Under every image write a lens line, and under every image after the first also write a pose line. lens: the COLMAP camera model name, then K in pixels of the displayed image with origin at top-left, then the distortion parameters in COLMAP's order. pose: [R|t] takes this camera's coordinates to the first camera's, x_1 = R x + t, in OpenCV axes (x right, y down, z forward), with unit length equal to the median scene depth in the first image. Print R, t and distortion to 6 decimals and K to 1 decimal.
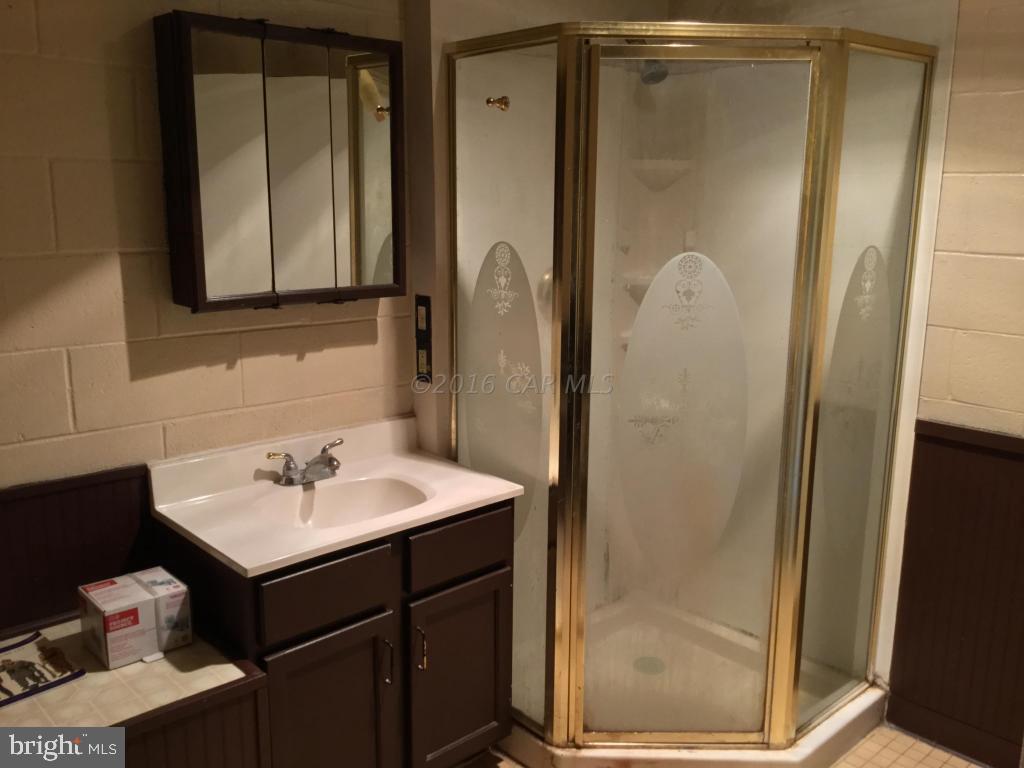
lens RADIAL K [[918.4, 0, 511.8], [0, 918.4, 380.0], [0, 0, 1]] dist [0.091058, -0.153646]
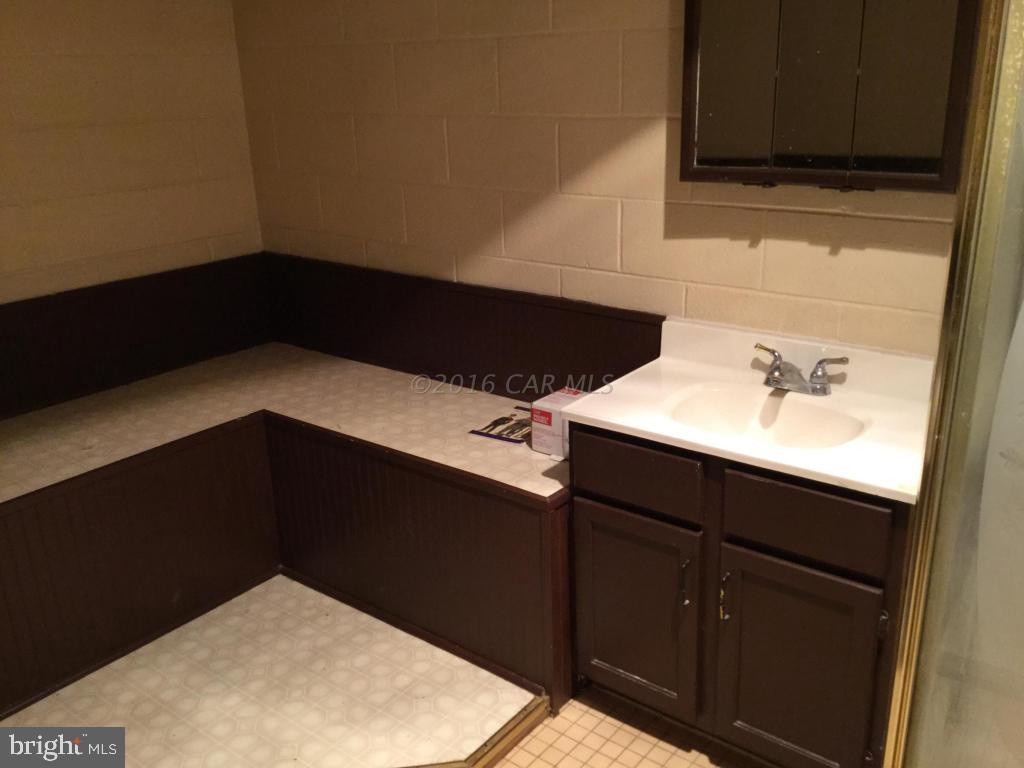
lens RADIAL K [[918.4, 0, 511.9], [0, 918.4, 389.6], [0, 0, 1]] dist [0.091058, -0.153646]
pose [[0.140959, 0.310177, -0.940171, 0.609849], [-0.166742, 0.943525, 0.286284, -0.105936], [0.975873, 0.116412, 0.184717, 0.597590]]
